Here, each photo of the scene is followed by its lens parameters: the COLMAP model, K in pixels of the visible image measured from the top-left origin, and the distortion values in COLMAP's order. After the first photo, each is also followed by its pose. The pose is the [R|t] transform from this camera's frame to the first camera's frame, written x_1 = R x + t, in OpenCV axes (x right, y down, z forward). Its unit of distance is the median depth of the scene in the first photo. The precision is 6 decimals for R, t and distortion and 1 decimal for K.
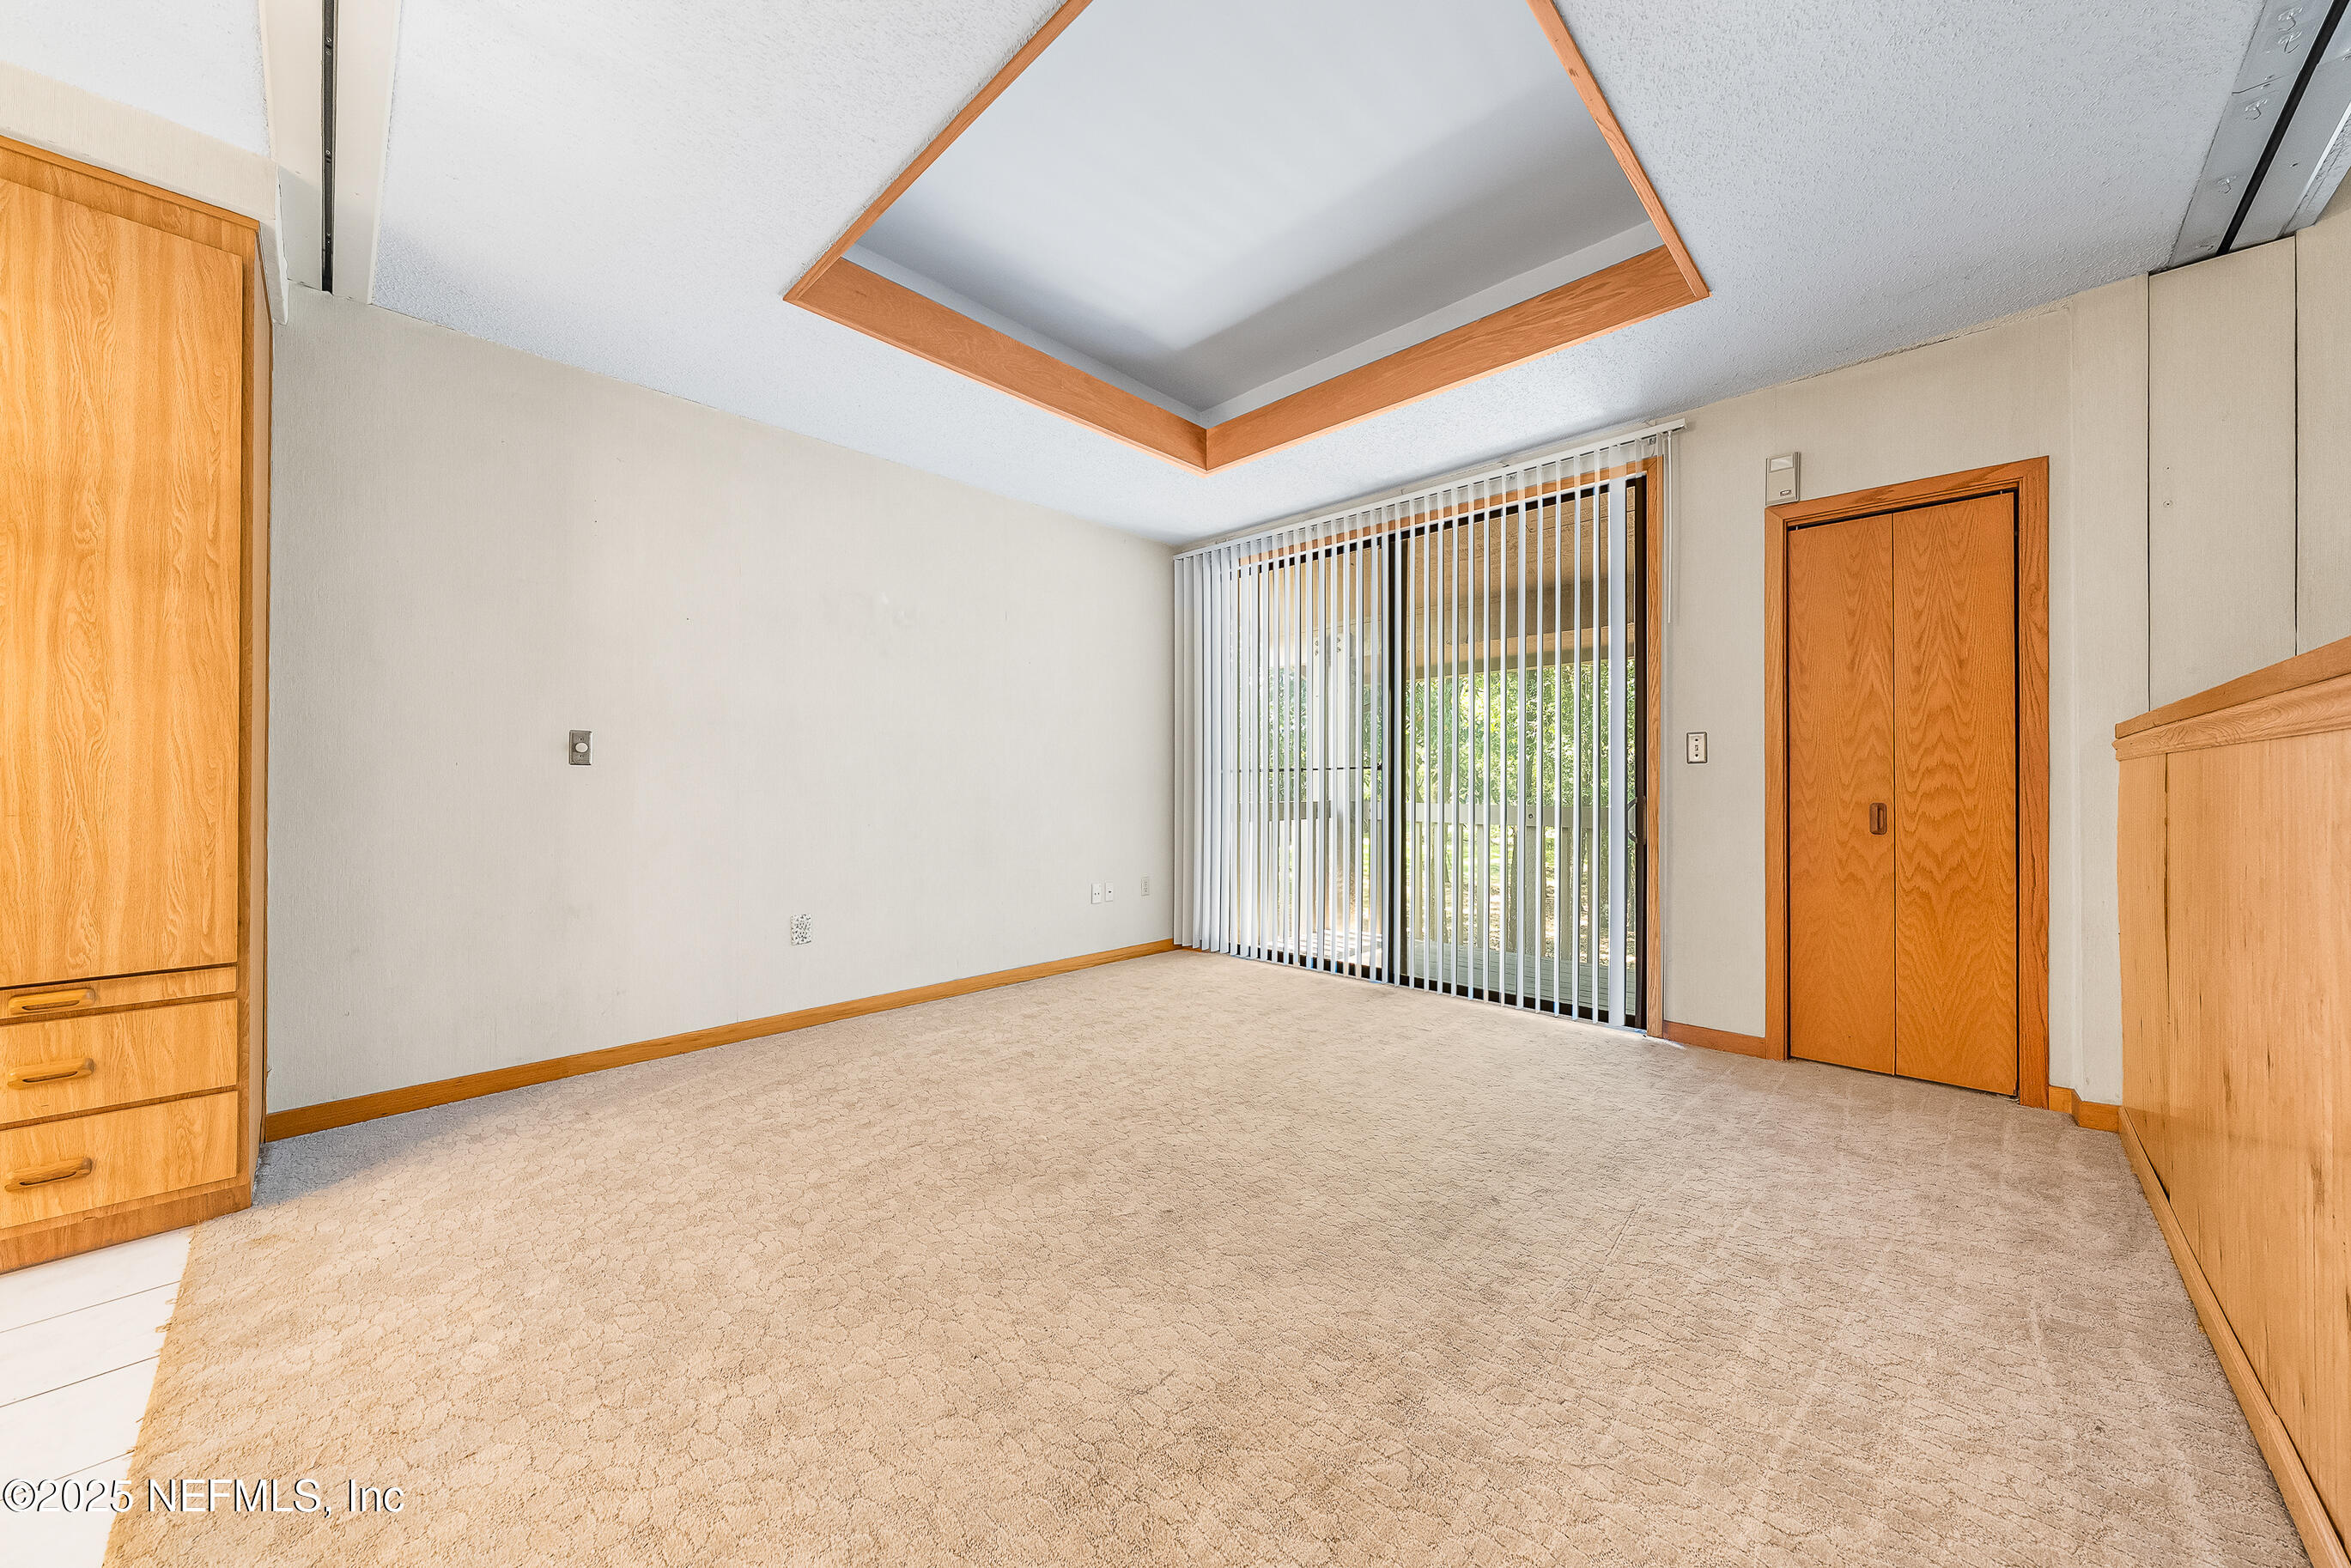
lens RADIAL K [[817.4, 0, 1156.5], [0, 817.4, 777.2], [0, 0, 1]] dist [0.000402, -0.000211]
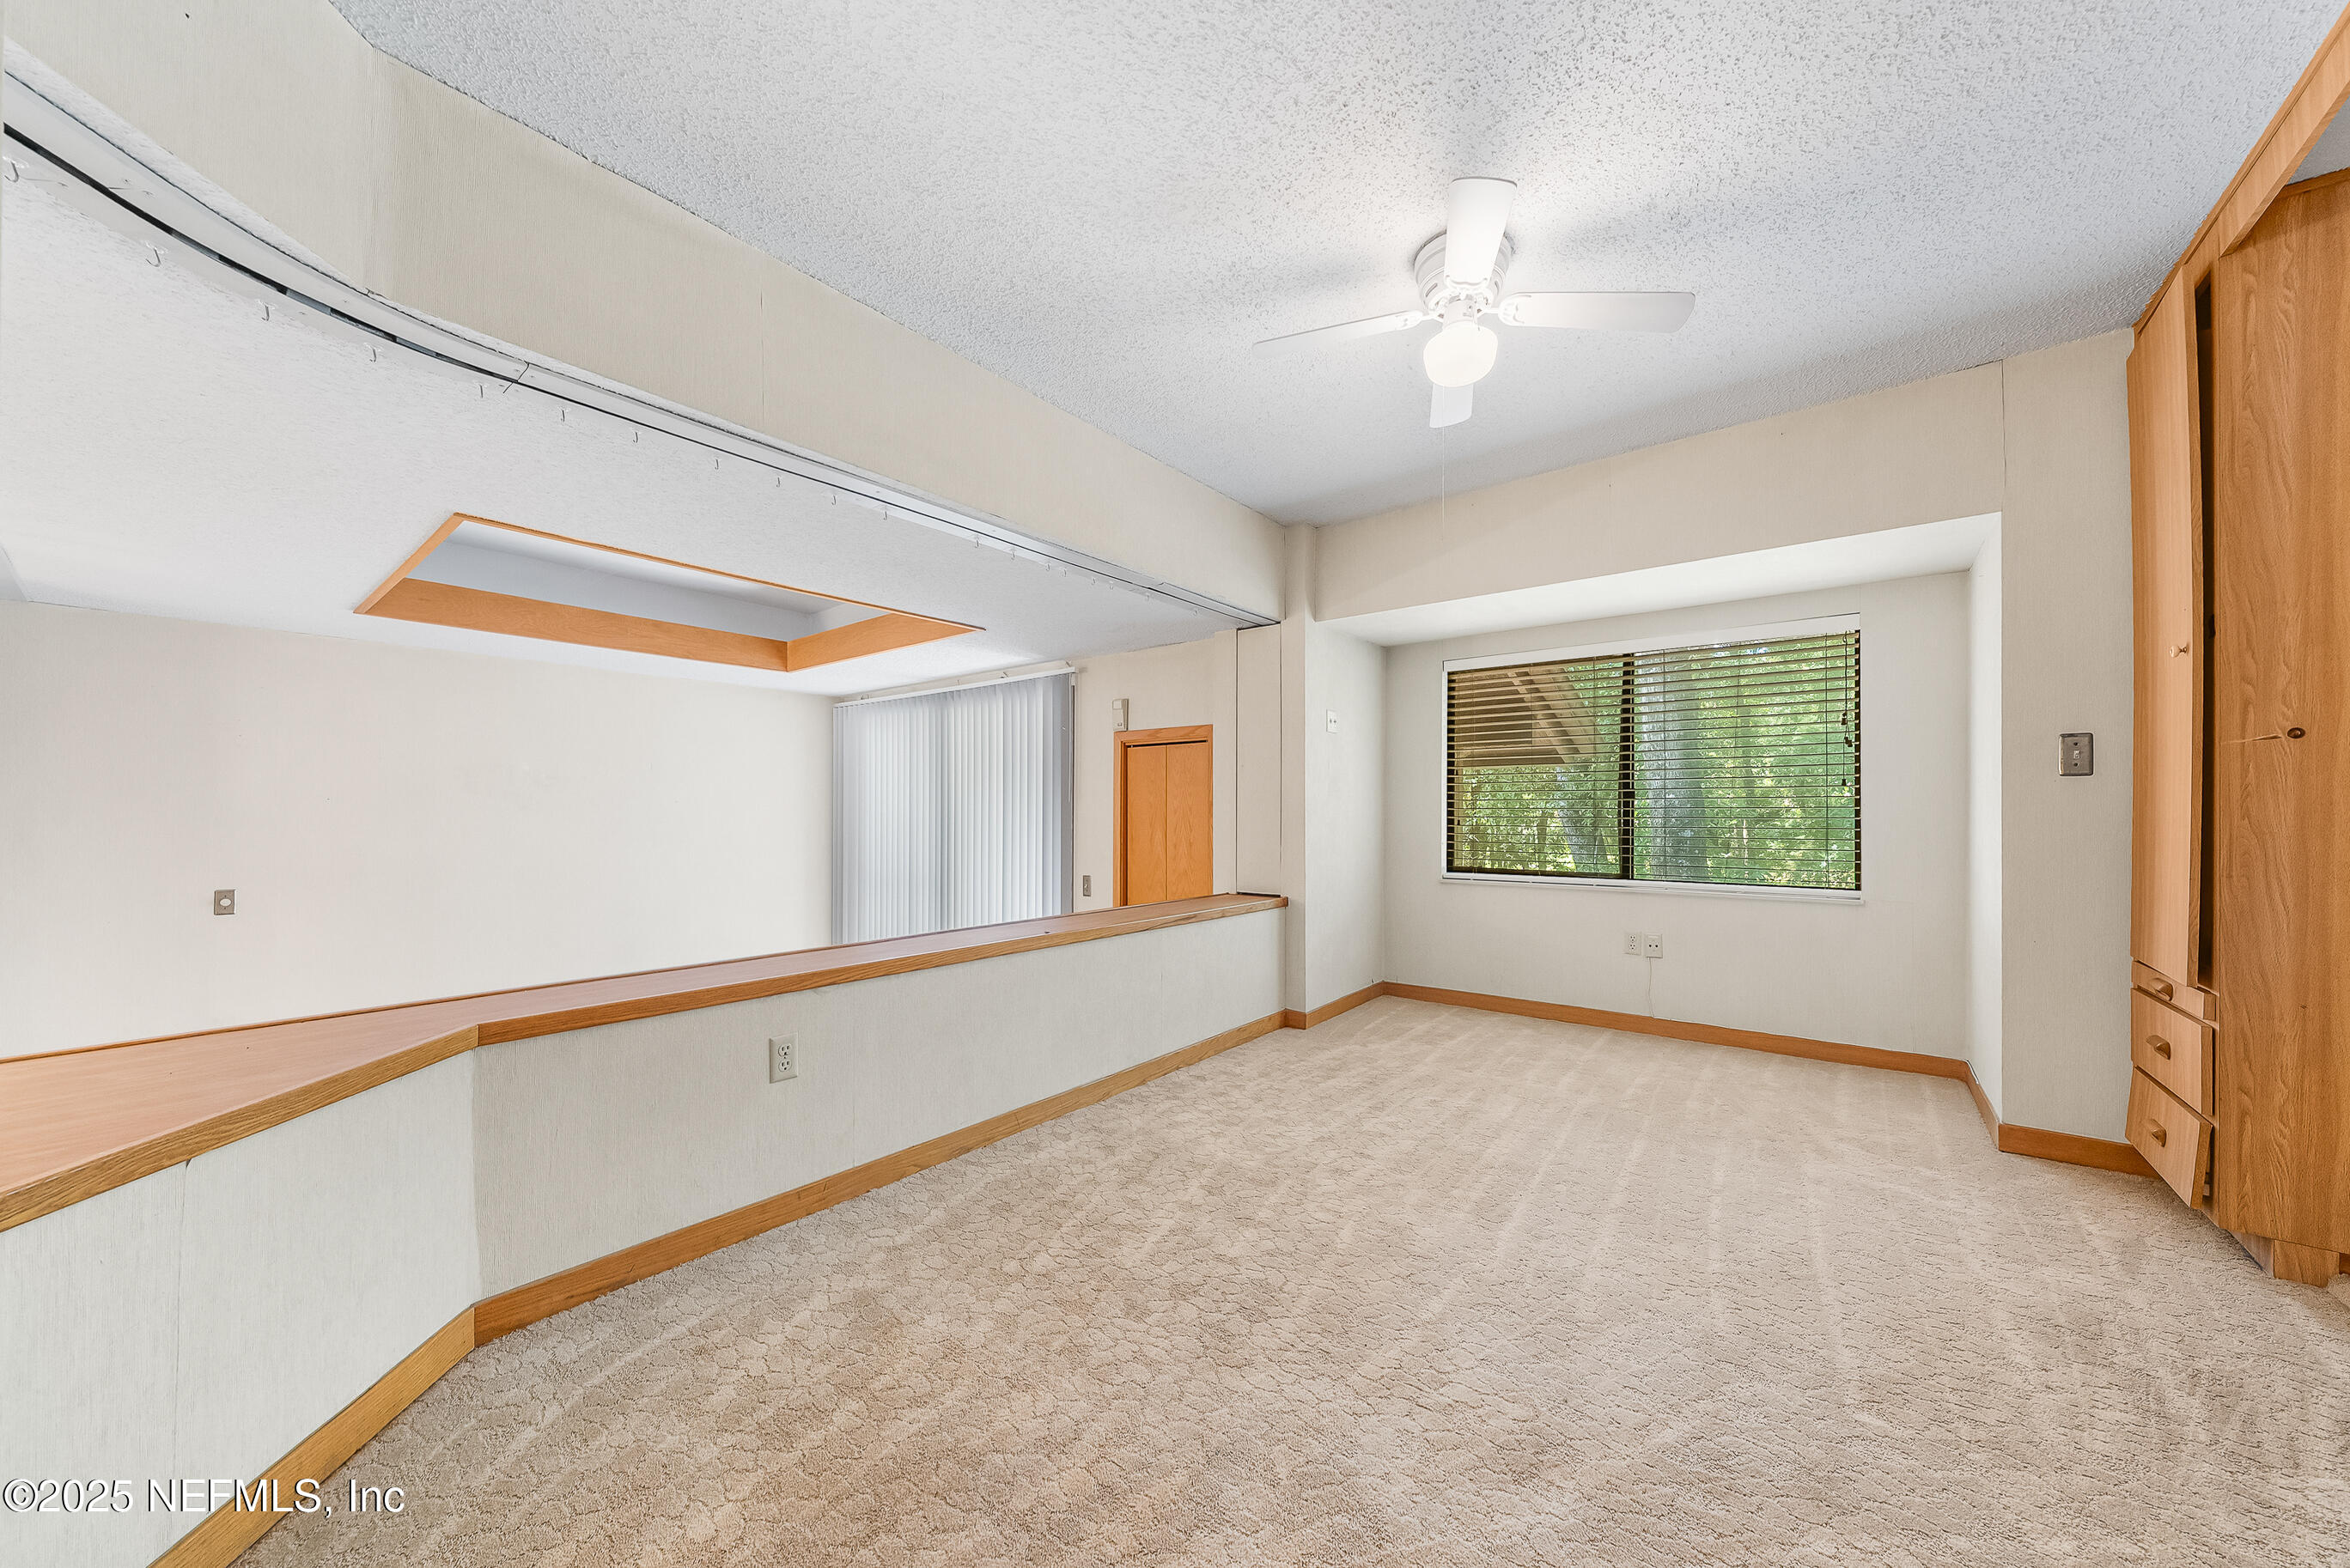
lens RADIAL K [[817.0, 0, 1190.9], [0, 817.0, 817.2], [0, 0, 1]] dist [0.000402, -0.000211]
pose [[0.993444, 0.003331, 0.114269, 0.779377], [-0.004819, 0.999907, 0.012753, -0.208270], [-0.114216, -0.013221, 0.993368, -0.577026]]
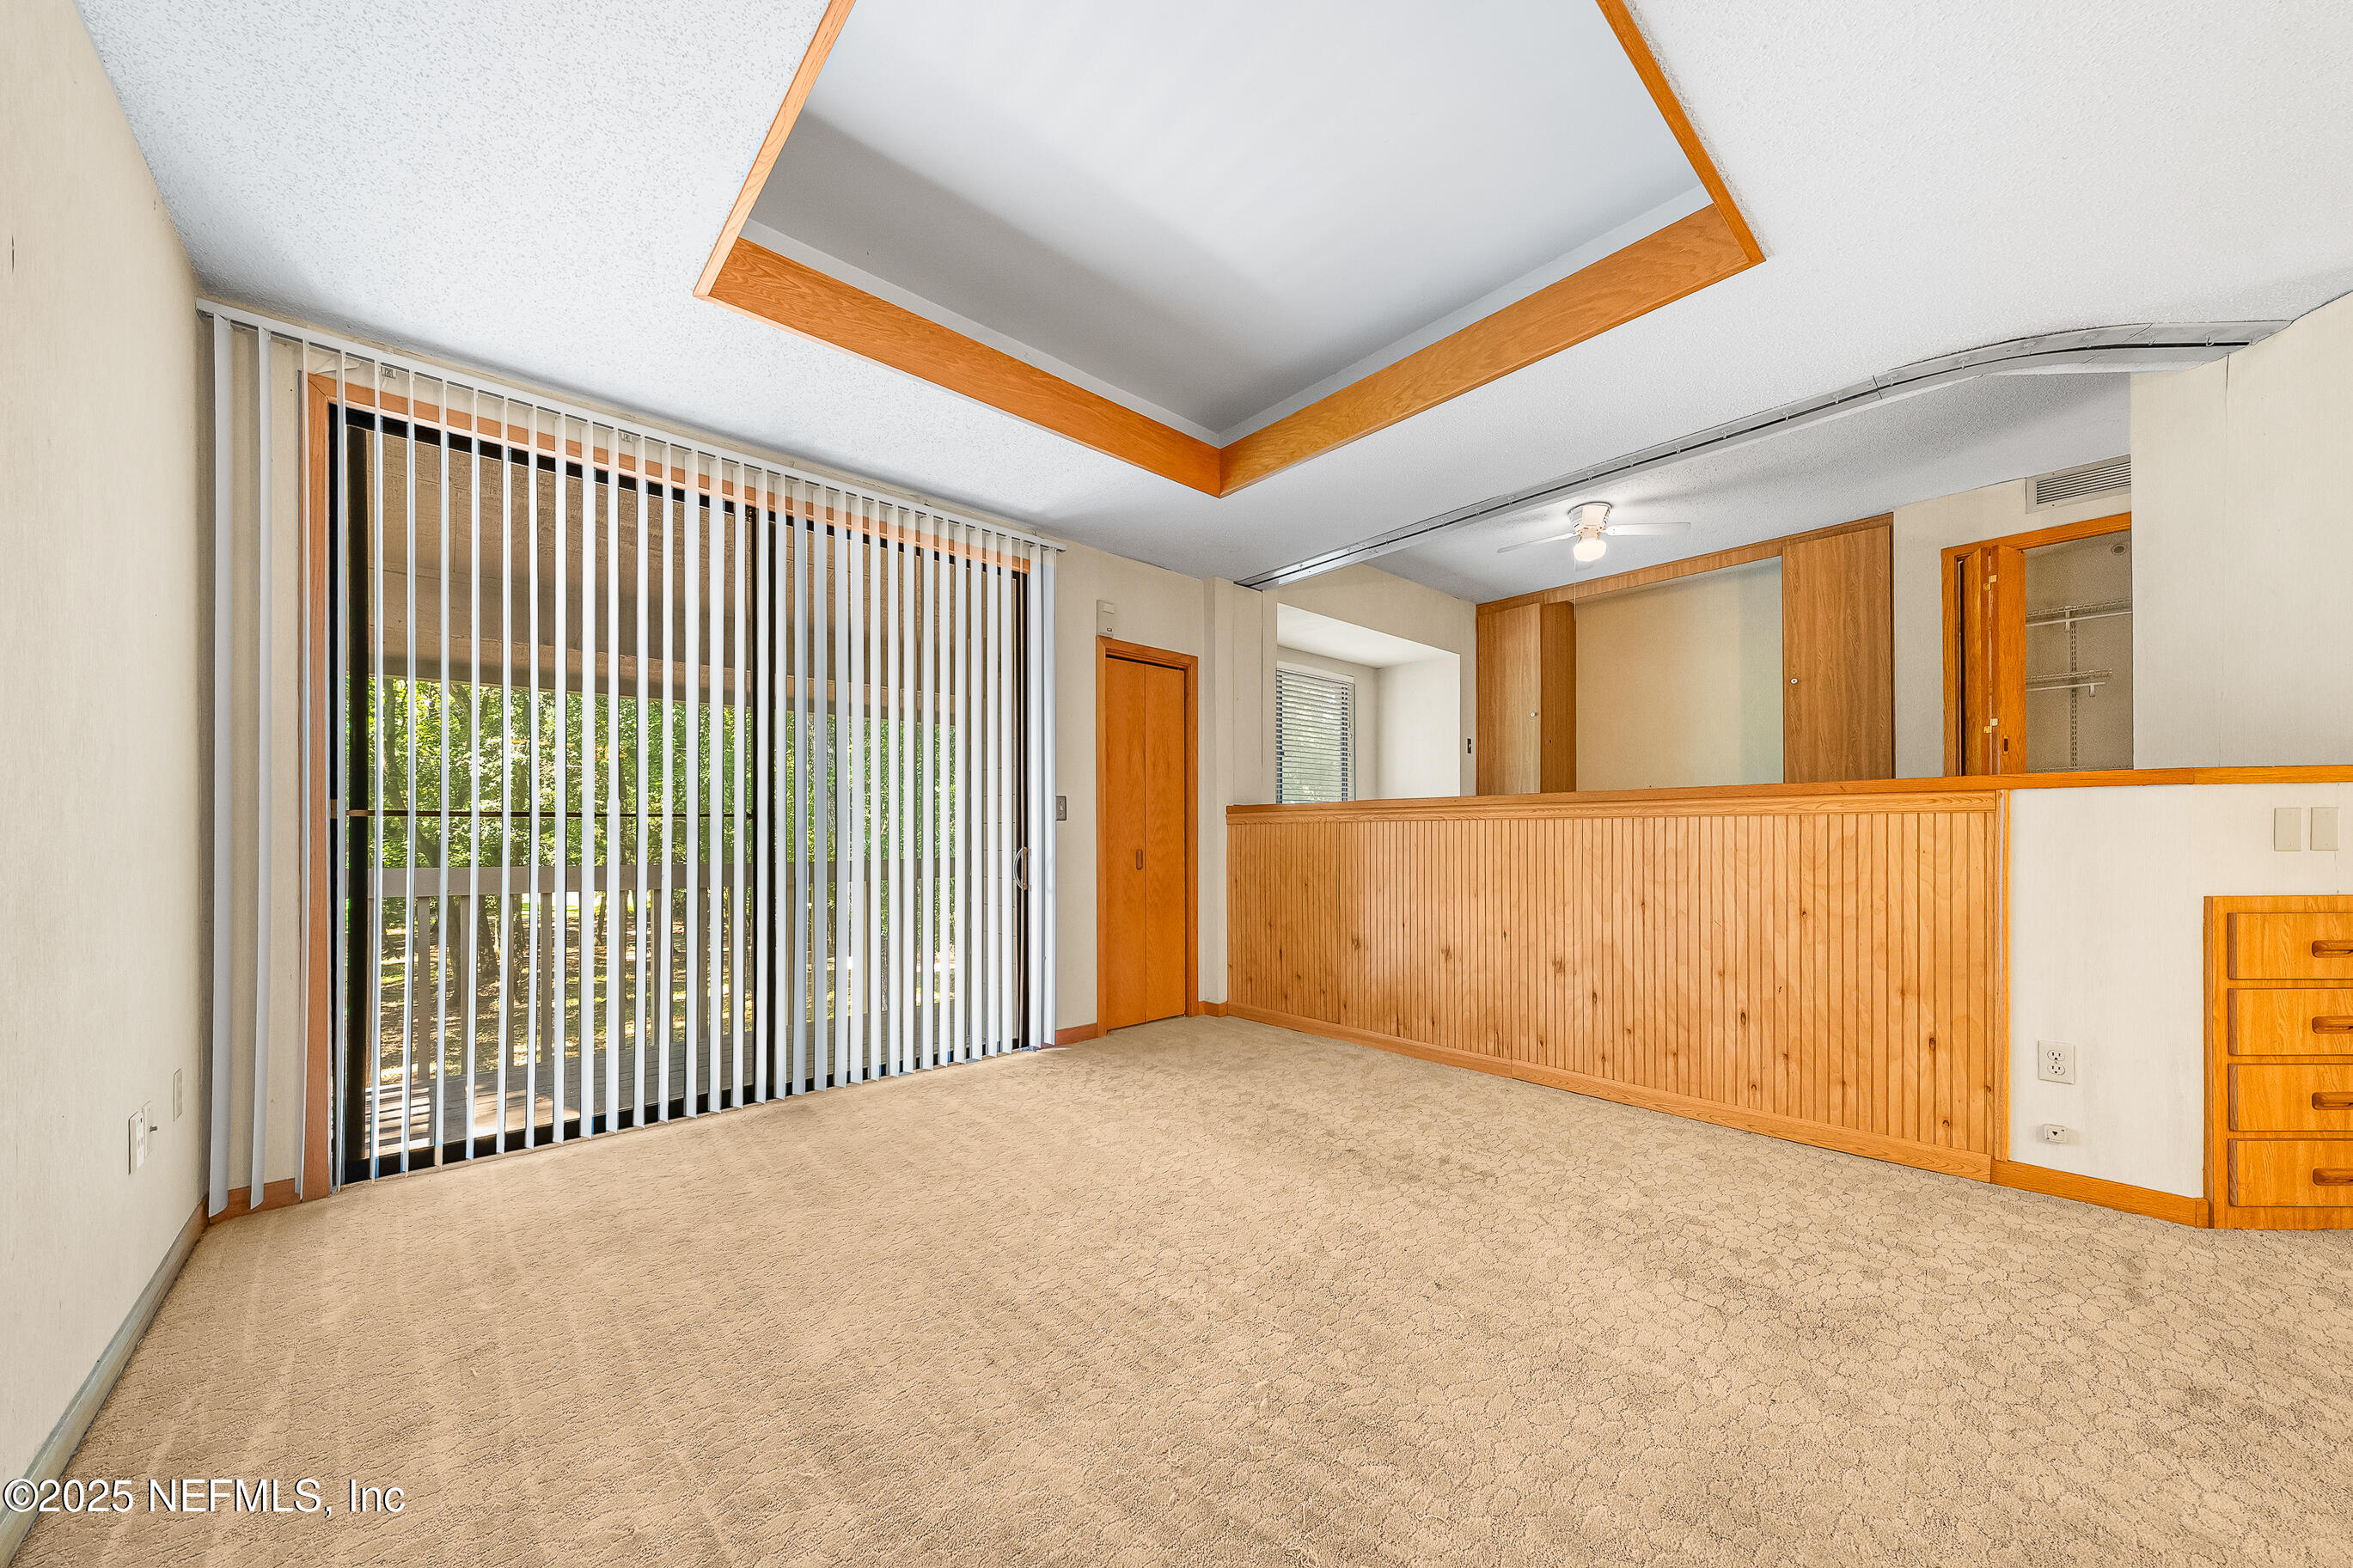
lens RADIAL K [[818.0, 0, 1138.1], [0, 818.0, 835.4], [0, 0, 1]] dist [0.000402, -0.000211]
pose [[0.060531, 0.000243, 0.998166, -0.678645], [-0.006006, 0.999982, 0.000121, 0.004849], [-0.998148, -0.006002, 0.060532, 0.931981]]
